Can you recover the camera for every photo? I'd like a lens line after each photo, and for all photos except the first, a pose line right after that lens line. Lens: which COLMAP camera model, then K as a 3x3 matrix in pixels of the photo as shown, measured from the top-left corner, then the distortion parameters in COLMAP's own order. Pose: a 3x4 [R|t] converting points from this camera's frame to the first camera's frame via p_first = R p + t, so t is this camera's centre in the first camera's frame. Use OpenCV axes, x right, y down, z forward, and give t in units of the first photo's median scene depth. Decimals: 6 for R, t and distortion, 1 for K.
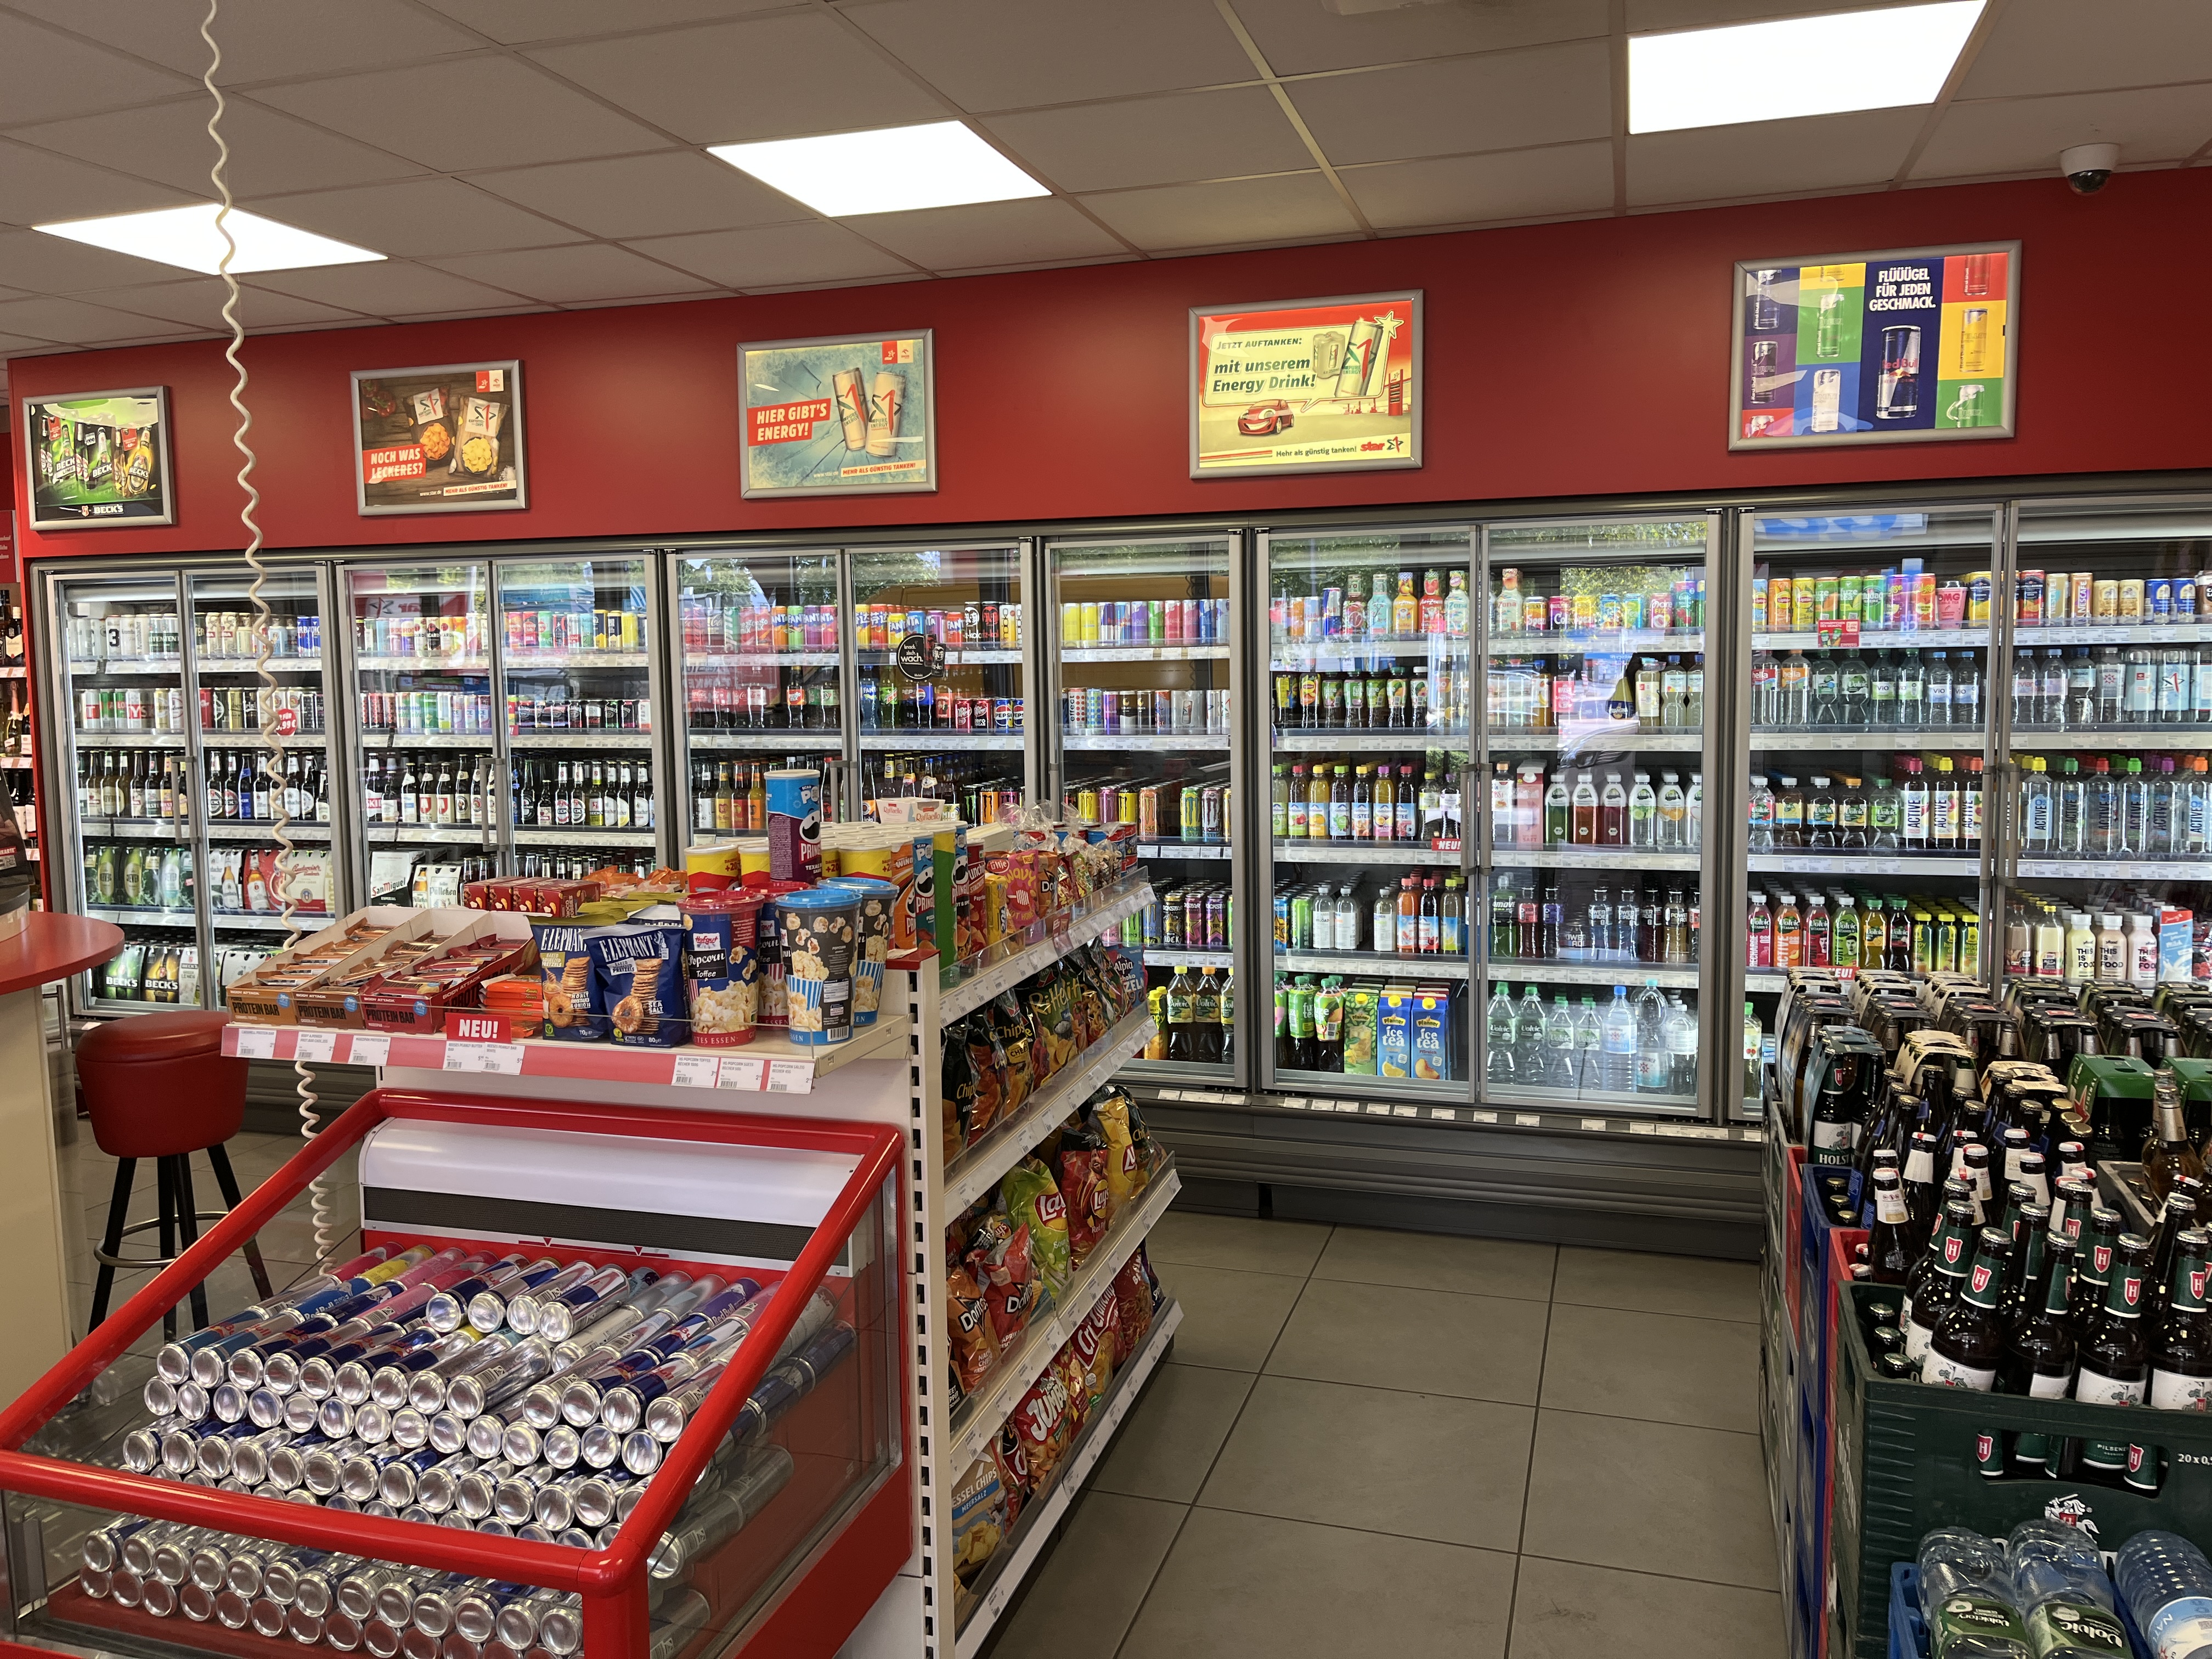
lens RADIAL K [[1675.1, 0, 1099.3], [0, 1675.1, 809.4], [0, 0, 1]] dist [0.056773, -0.085882]
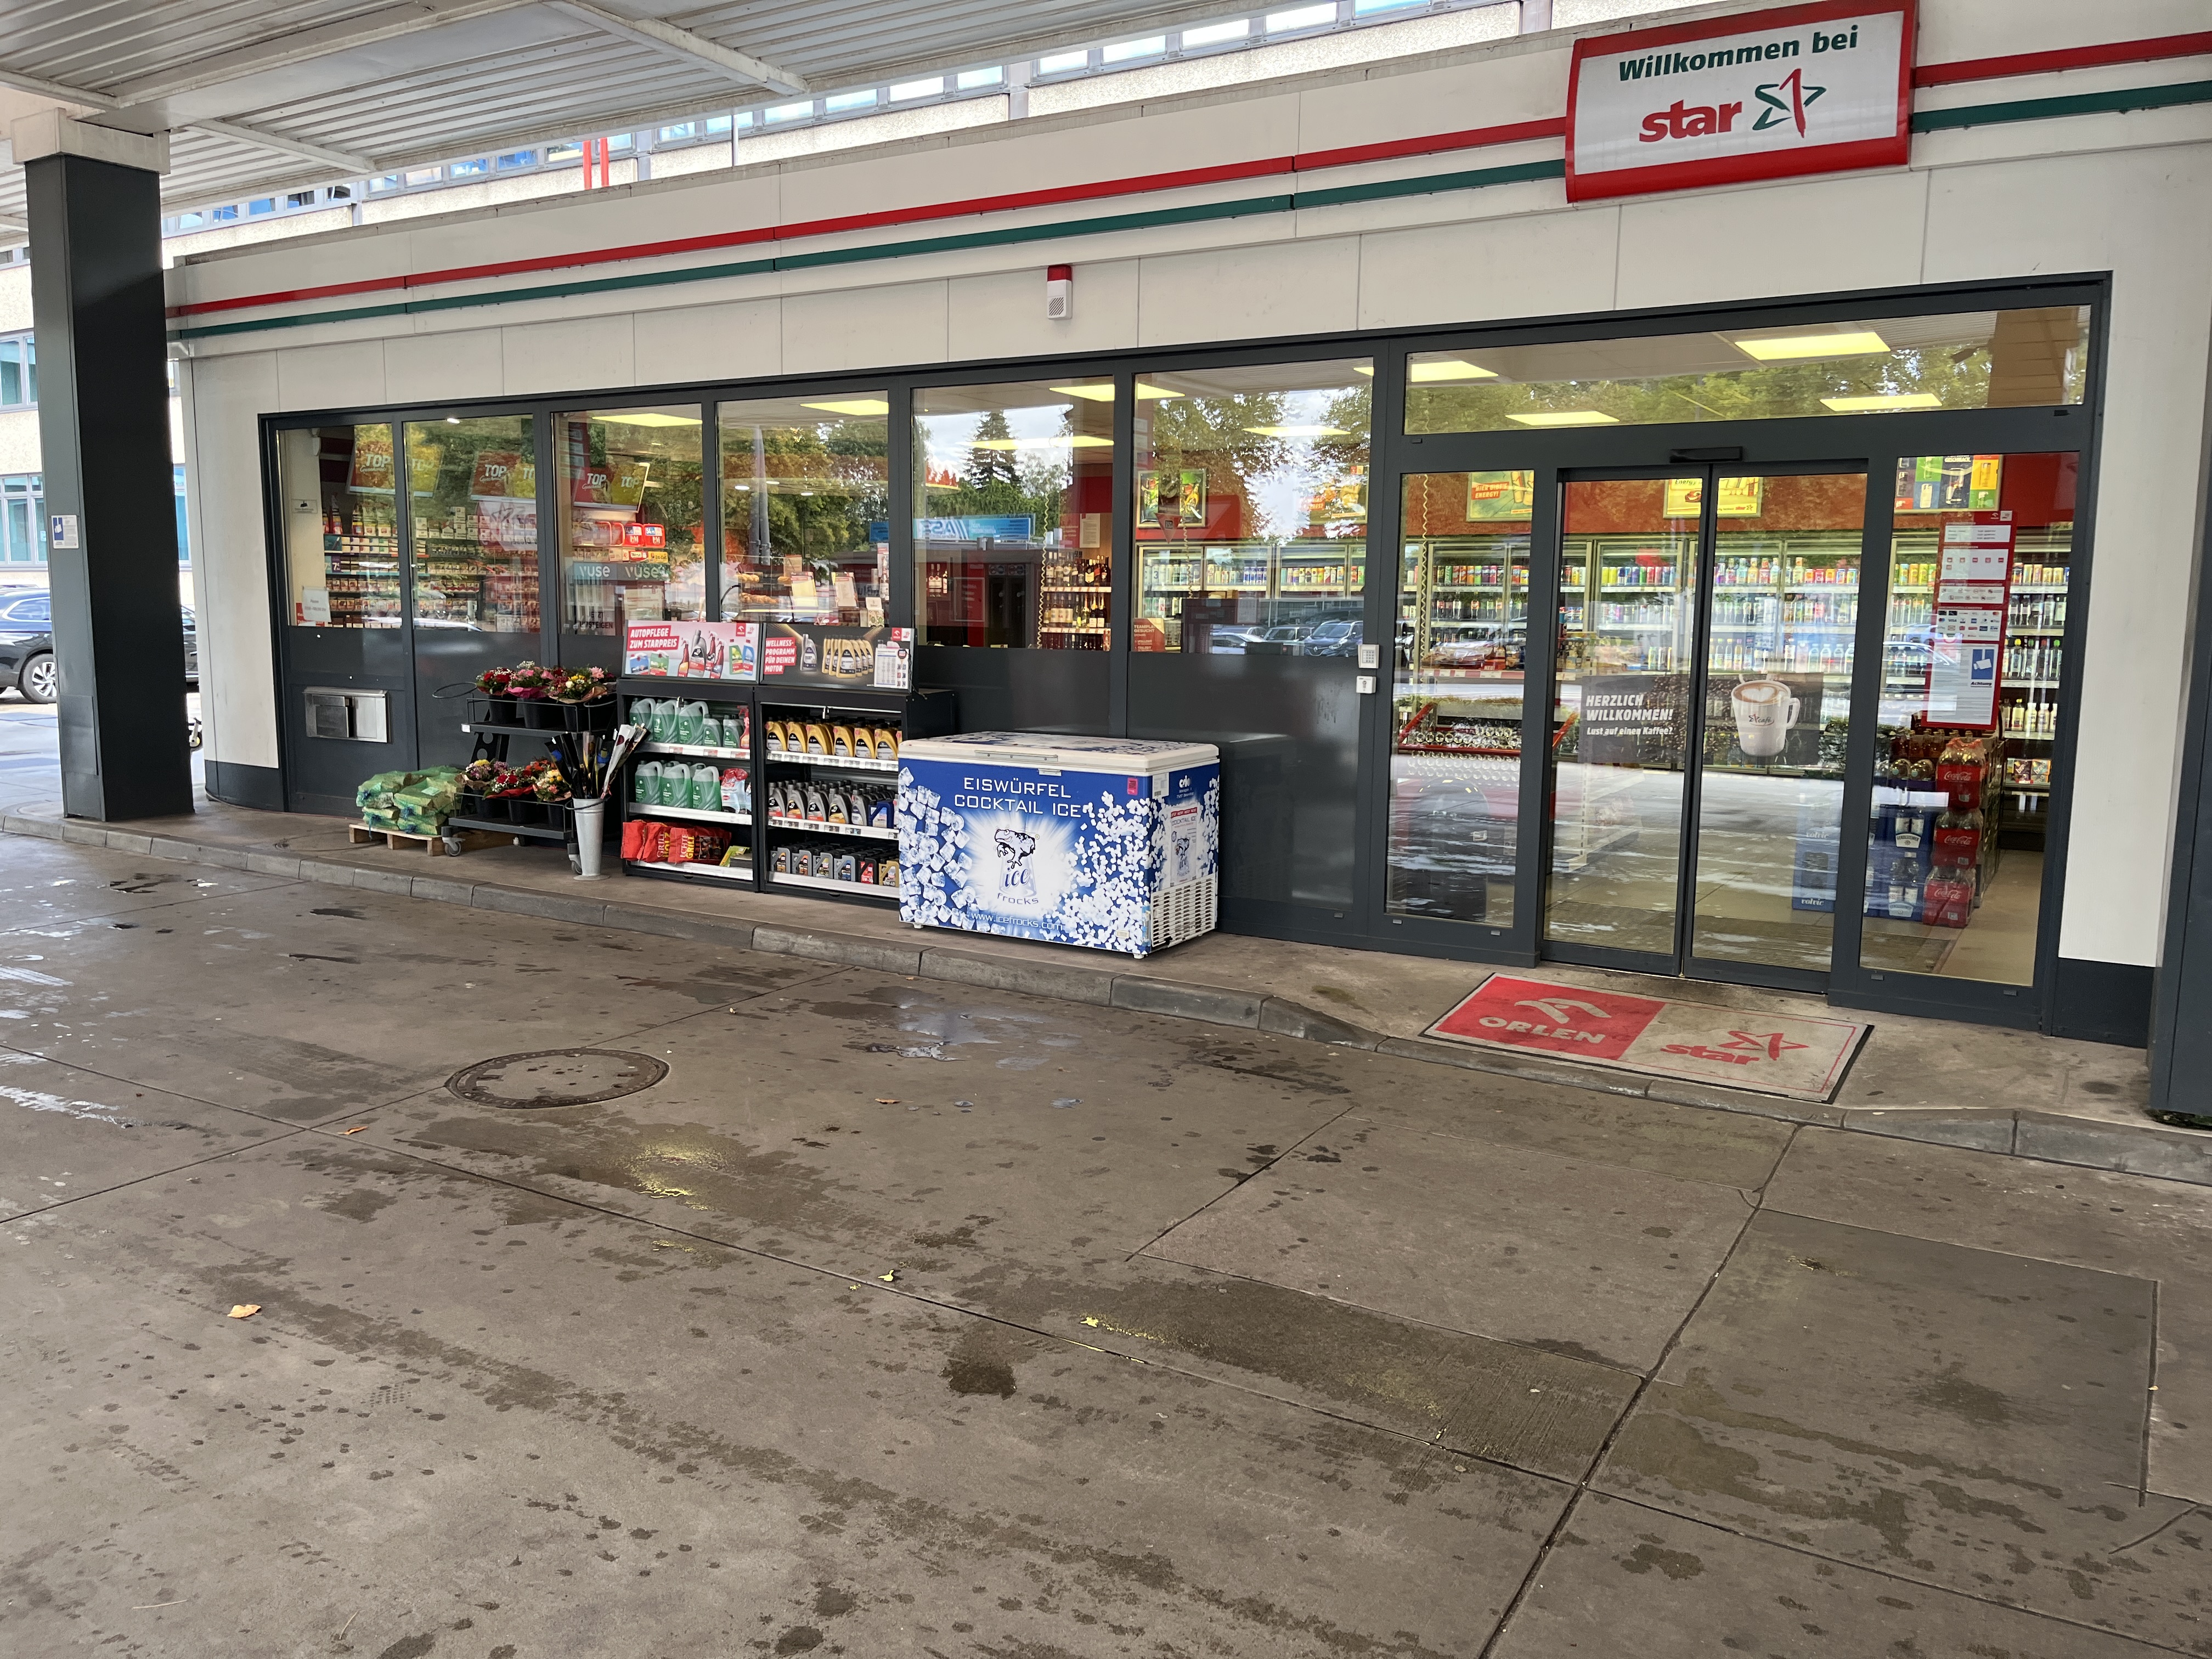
lens RADIAL K [[1682.6, 0, 1107.9], [0, 1682.6, 833.8], [0, 0, 1]] dist [-0.002878, -0.003403]
pose [[0.975380, 0.049355, -0.214936, -0.184606], [-0.037507, 0.997562, 0.058858, 0.147560], [0.217317, -0.049347, 0.974853, -1.578879]]
